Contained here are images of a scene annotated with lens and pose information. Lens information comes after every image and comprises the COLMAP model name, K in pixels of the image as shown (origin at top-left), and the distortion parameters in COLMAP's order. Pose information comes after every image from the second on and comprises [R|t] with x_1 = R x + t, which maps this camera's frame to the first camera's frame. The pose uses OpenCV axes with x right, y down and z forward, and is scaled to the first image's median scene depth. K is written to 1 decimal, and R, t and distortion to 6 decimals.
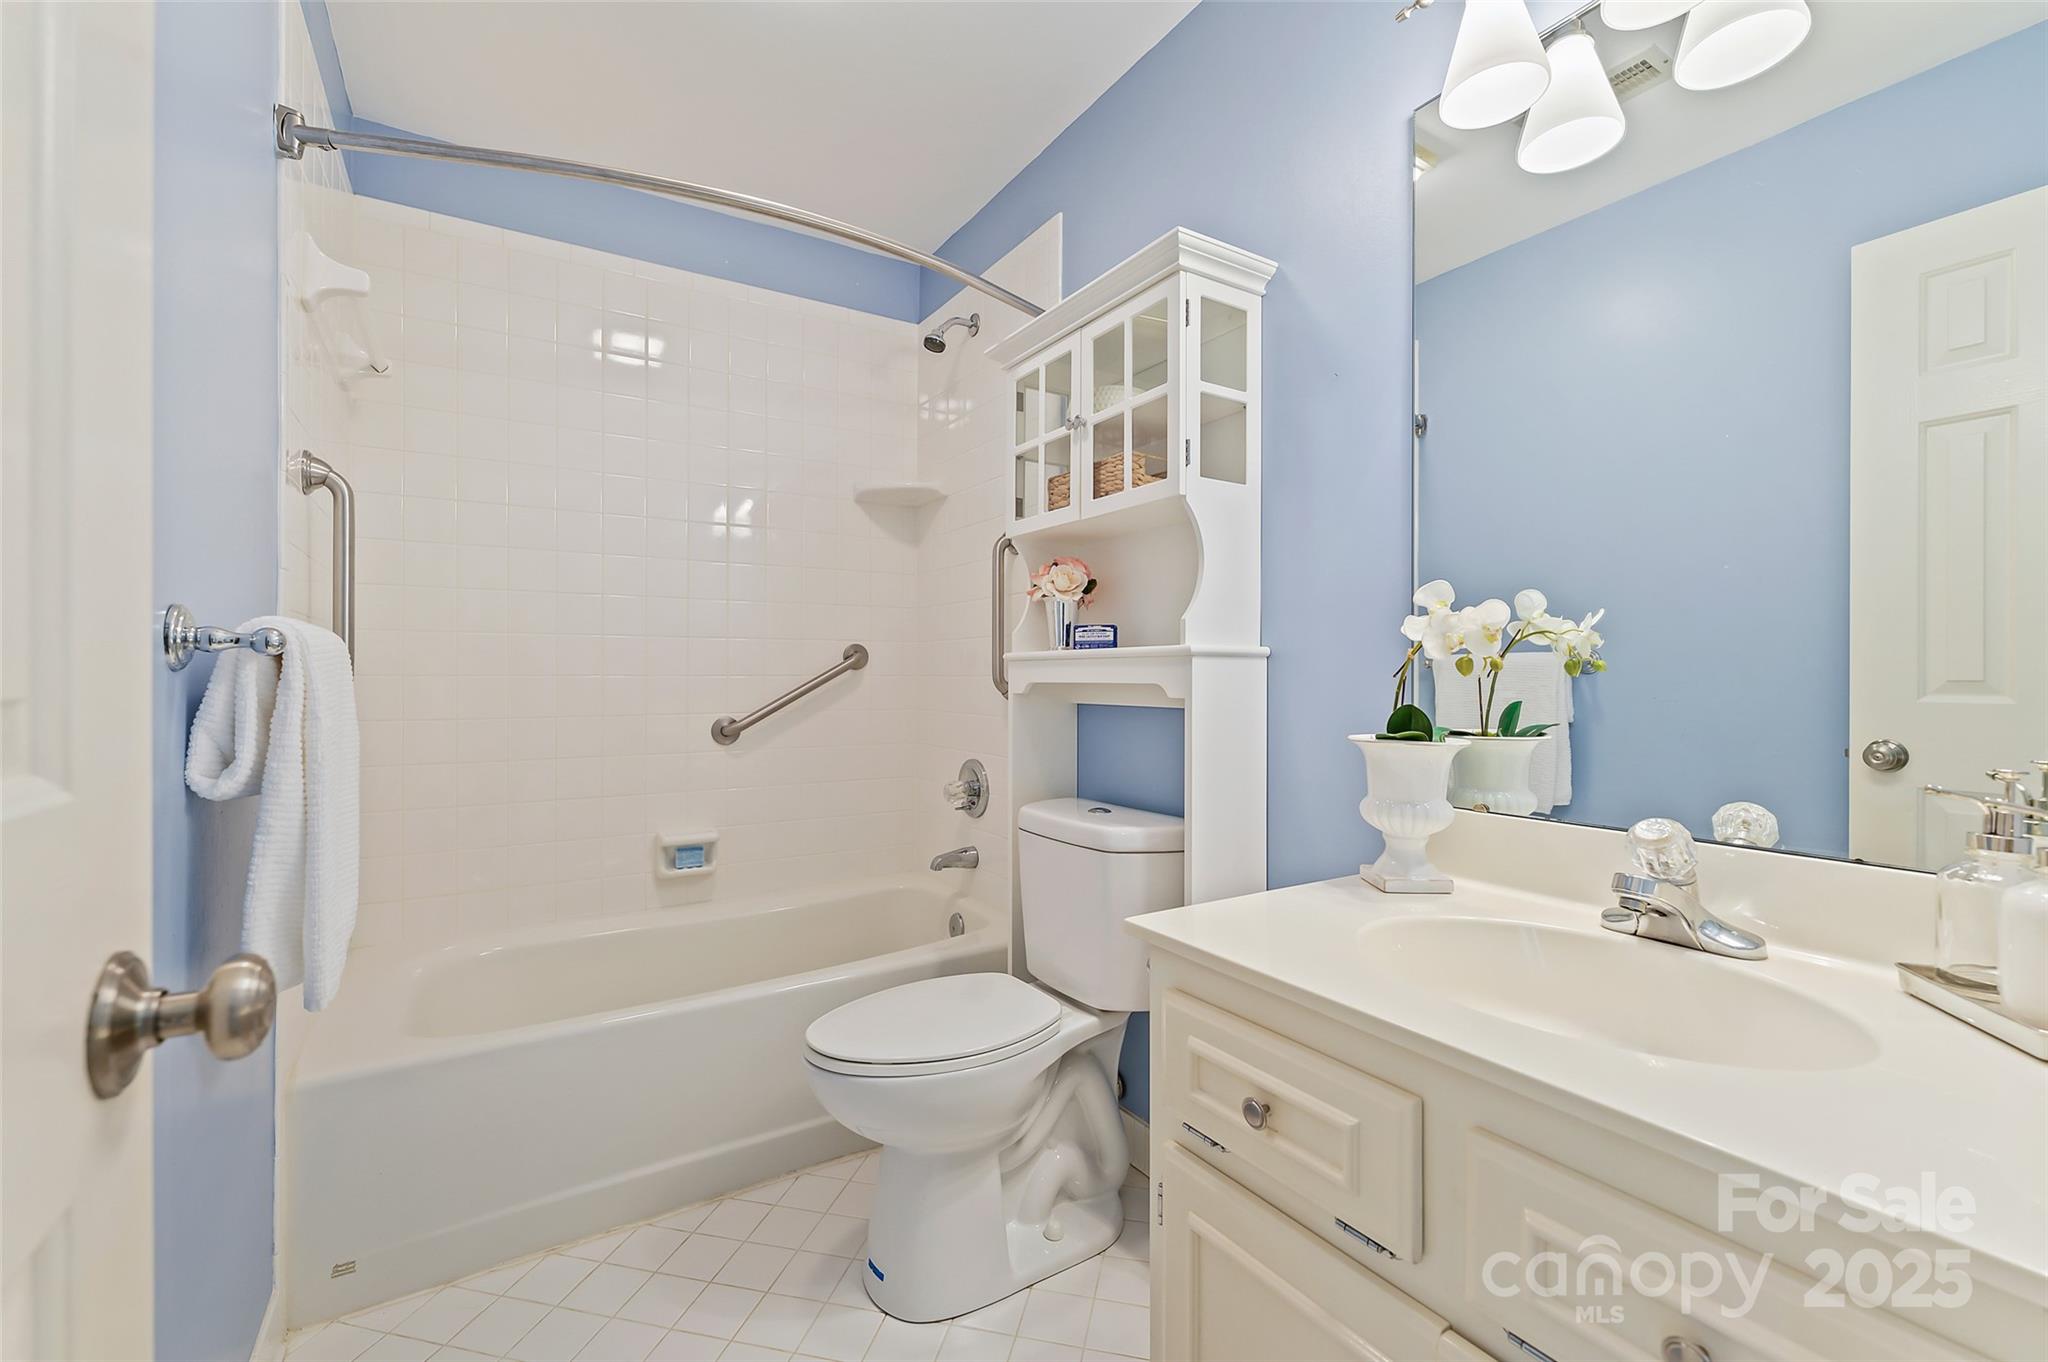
lens RADIAL K [[864.1, 0, 1028.0], [0, 864.1, 677.3], [0, 0, 1]] dist [-0.000918, -0.000080]
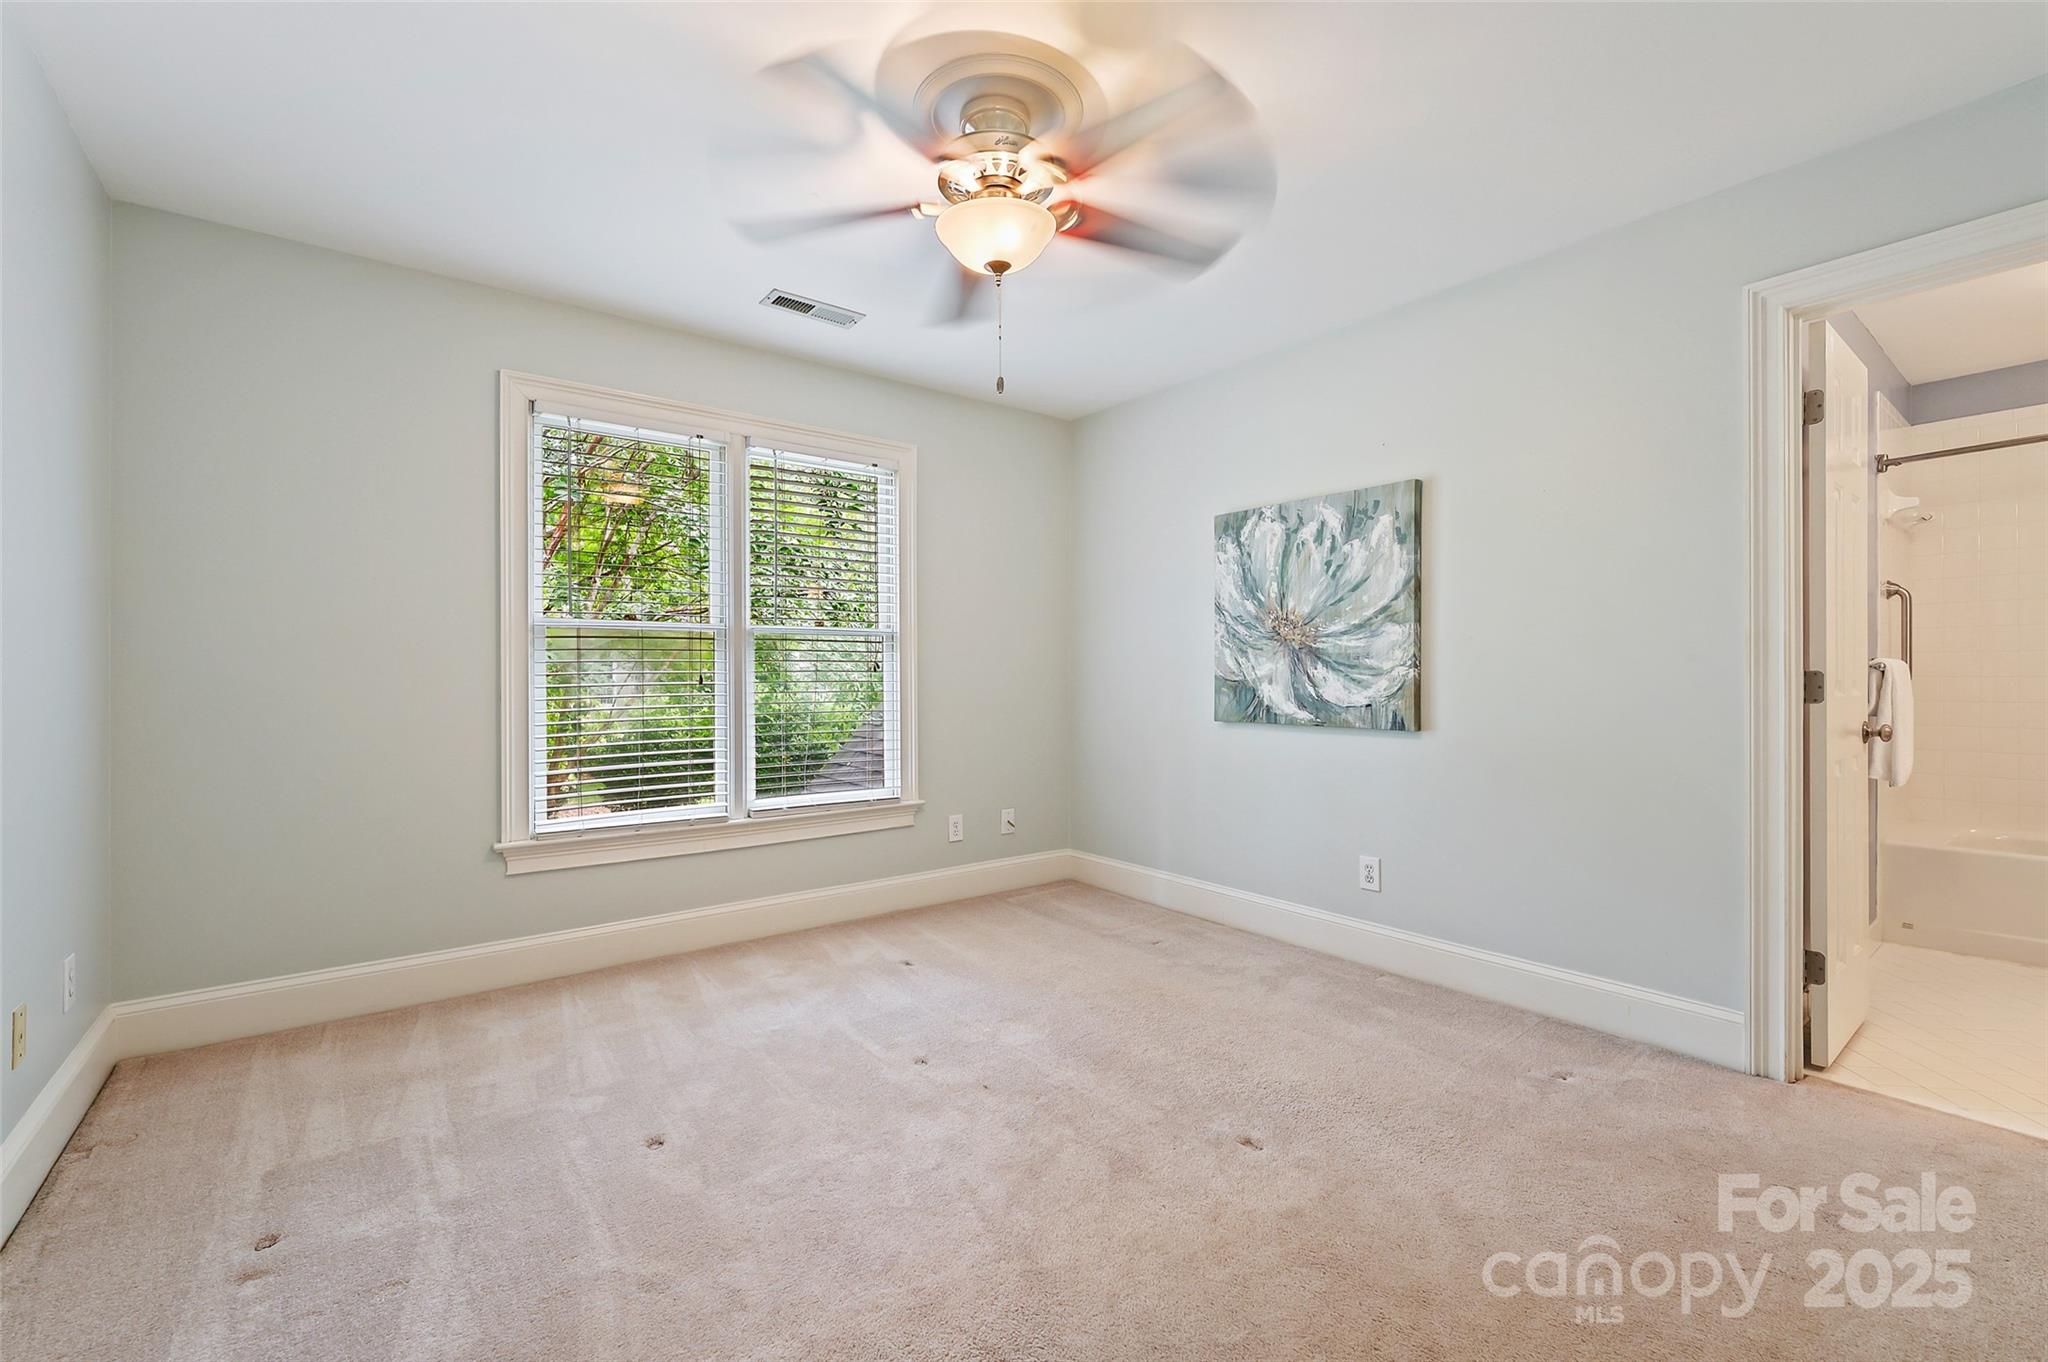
lens RADIAL K [[864.1, 0, 1028.1], [0, 864.1, 677.2], [0, 0, 1]] dist [-0.000918, -0.000080]
pose [[0.104920, -0.000025, -0.994481, 1.266142], [0.004210, 0.999991, 0.000419, -0.010832], [0.994472, -0.004231, 0.104920, -1.591011]]
